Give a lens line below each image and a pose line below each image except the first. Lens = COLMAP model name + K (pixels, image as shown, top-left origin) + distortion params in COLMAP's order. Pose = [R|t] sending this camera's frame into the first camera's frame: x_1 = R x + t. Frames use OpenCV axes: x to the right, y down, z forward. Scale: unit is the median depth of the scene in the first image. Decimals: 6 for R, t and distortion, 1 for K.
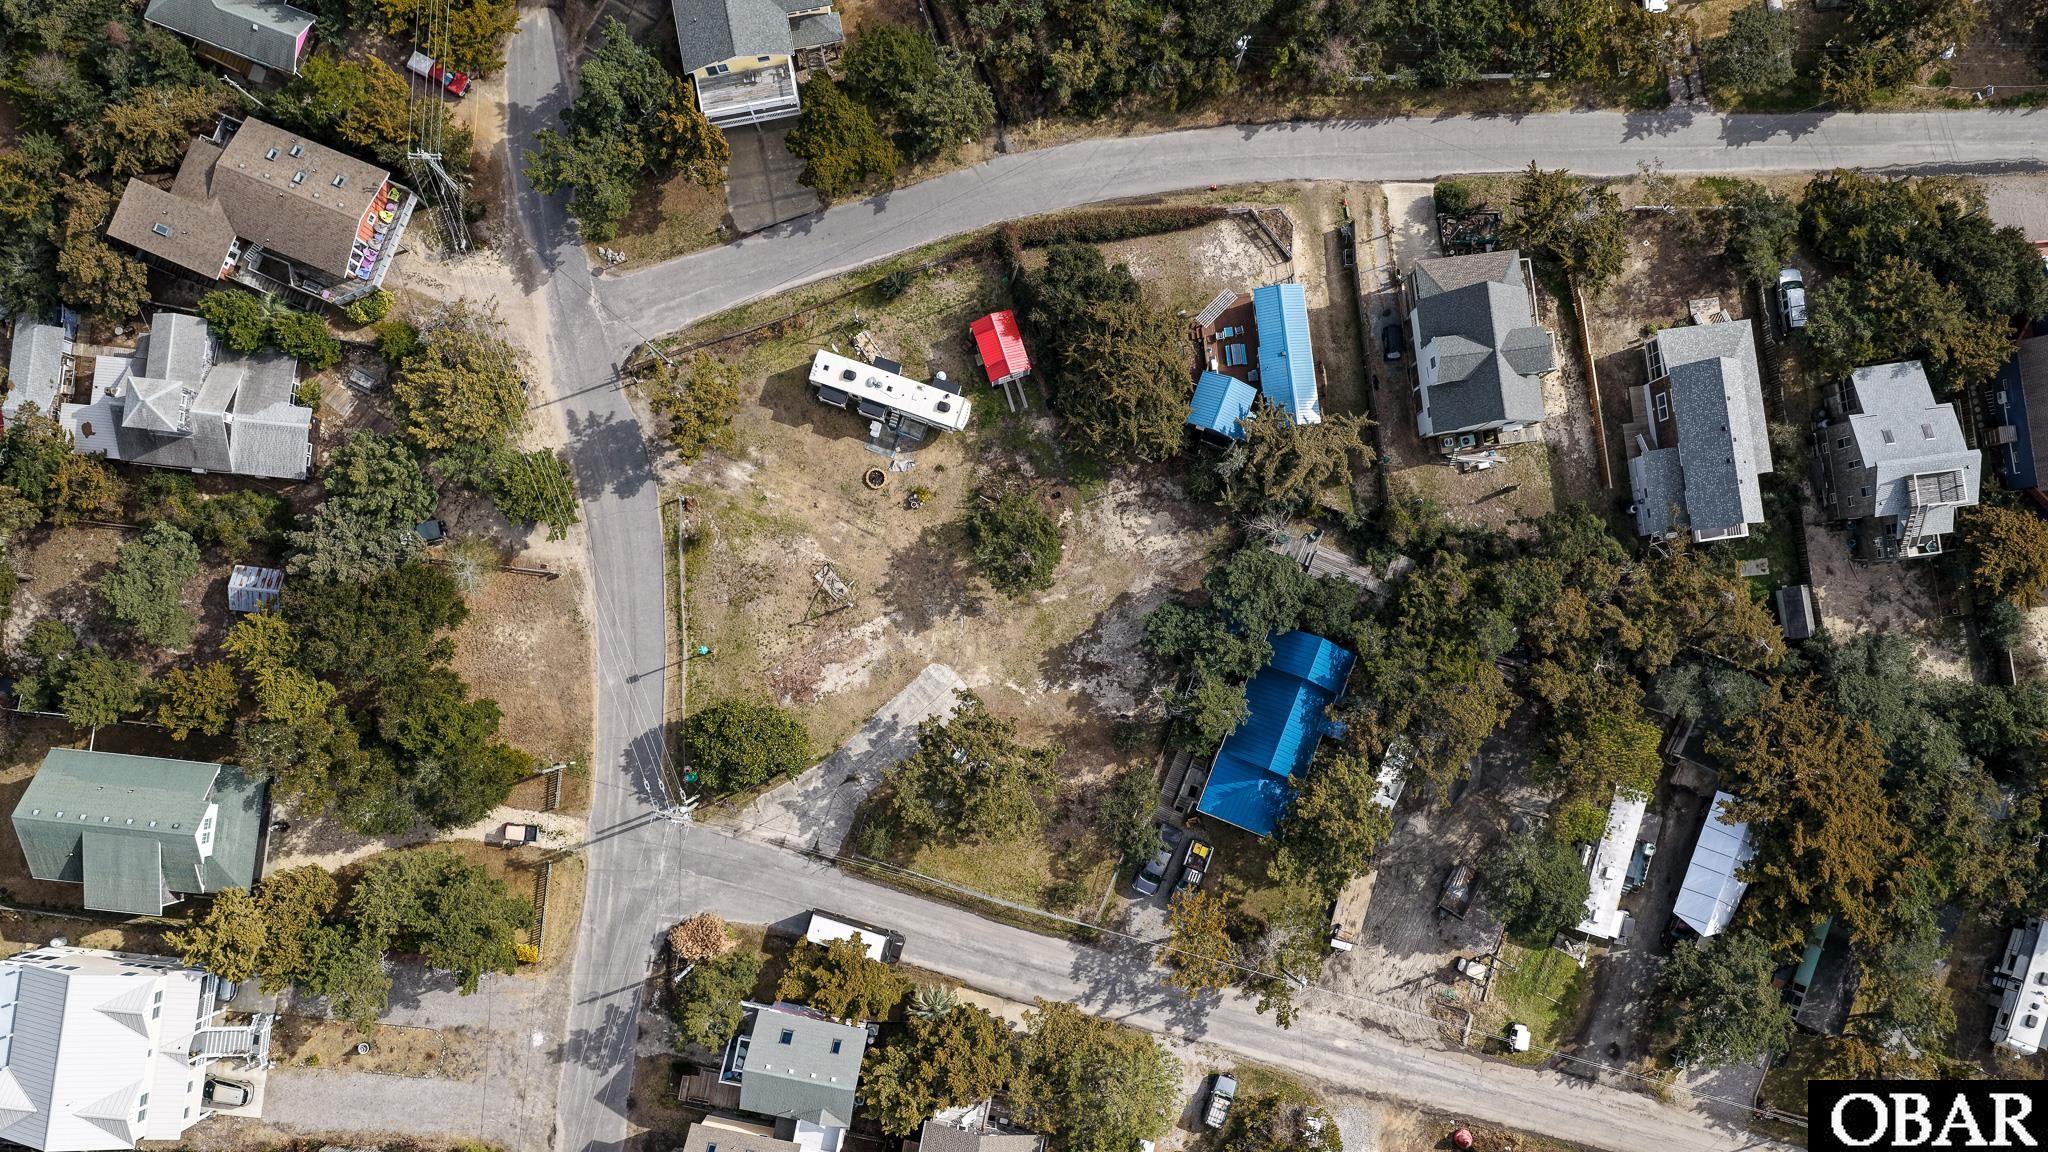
lens RADIAL K [[1699.2, 0, 1028.0], [0, 1699.2, 572.8], [0, 0, 1]] dist [-0.008489, 0.027880]
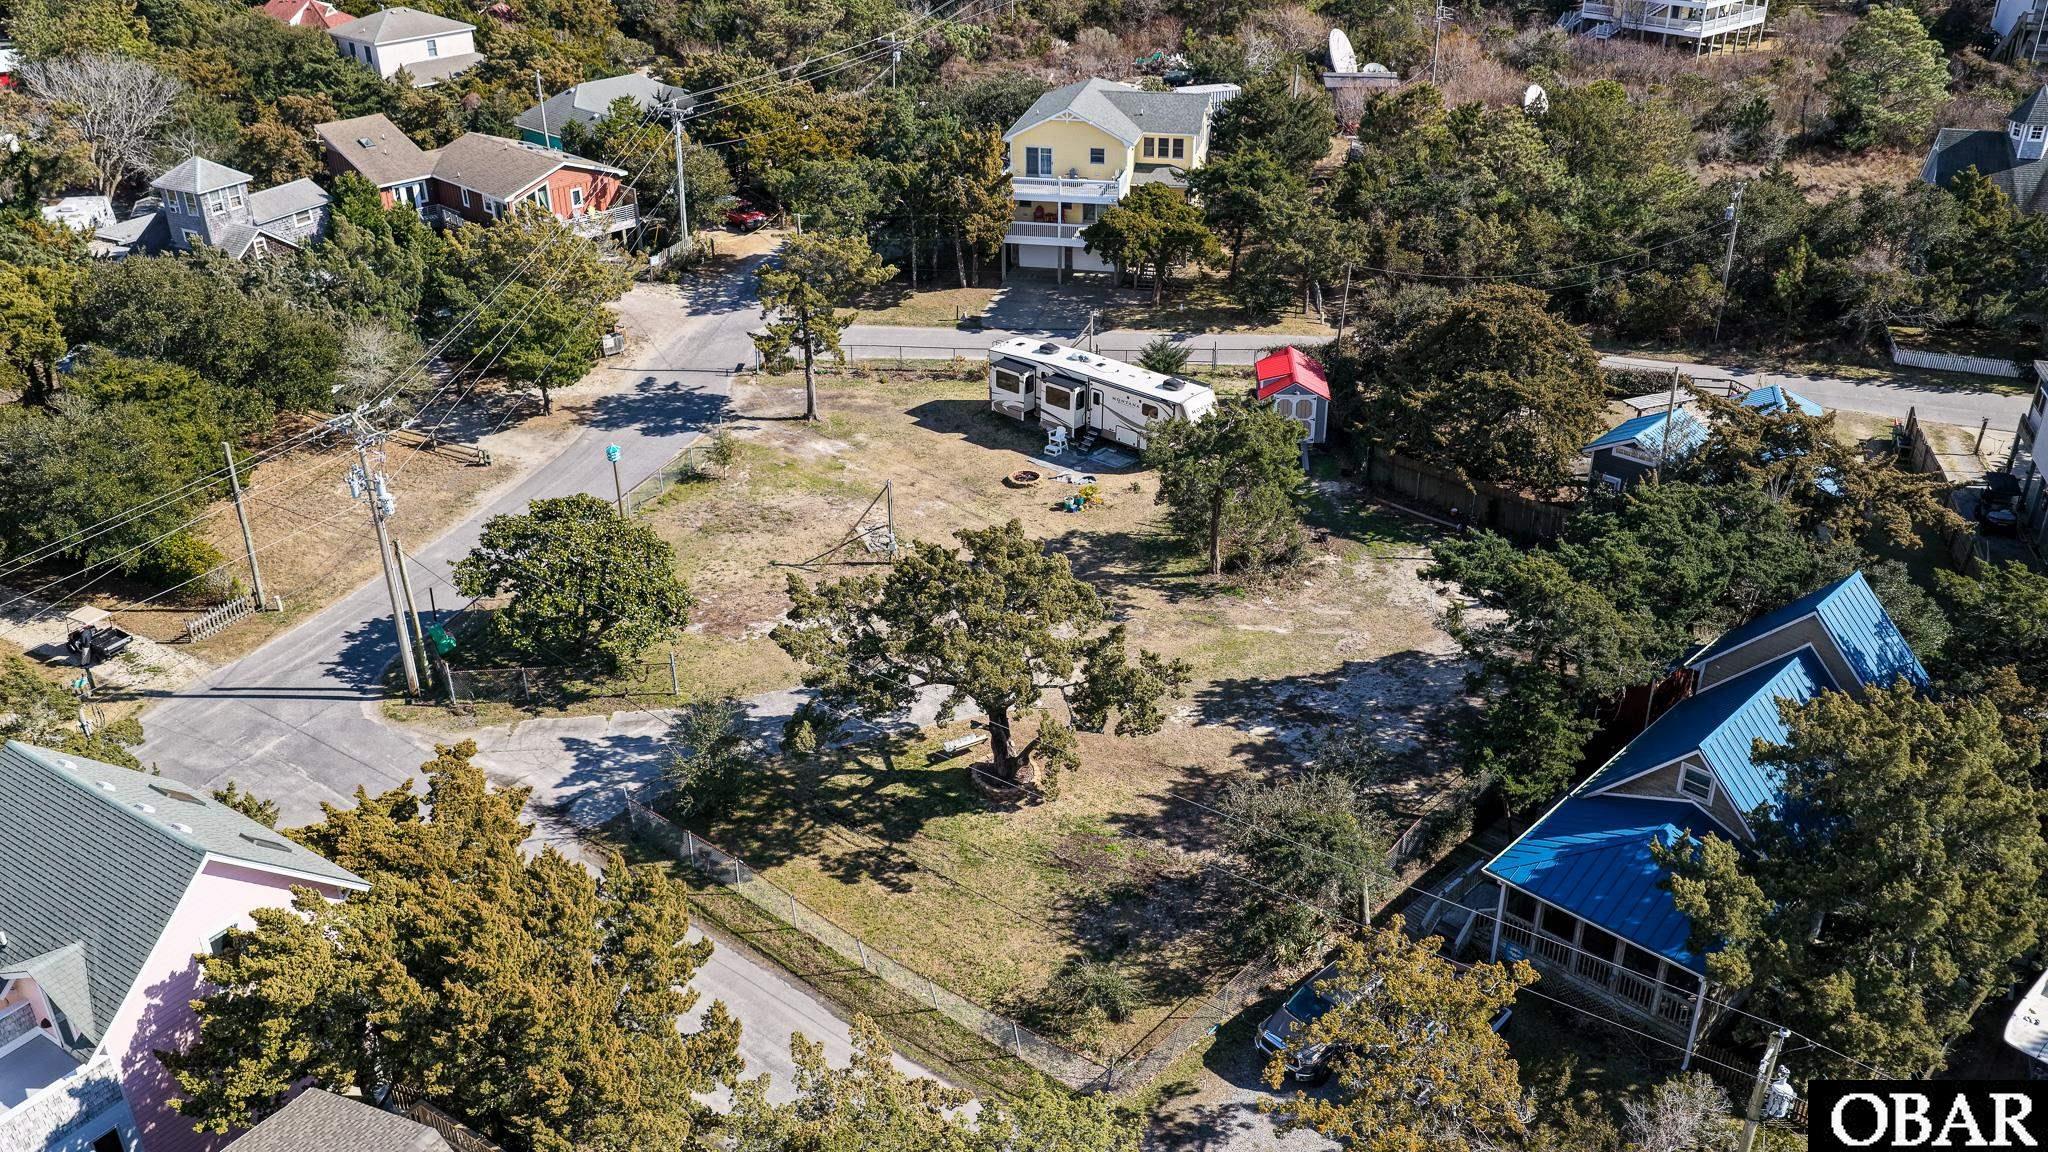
lens RADIAL K [[1699.2, 0, 1025.4], [0, 1699.2, 581.3], [0, 0, 1]] dist [-0.008489, 0.027880]
pose [[0.921514, 0.154504, -0.356287, 0.126537], [-0.384744, 0.487868, -0.783554, 0.426687], [0.052759, 0.859135, 0.509022, 0.740820]]
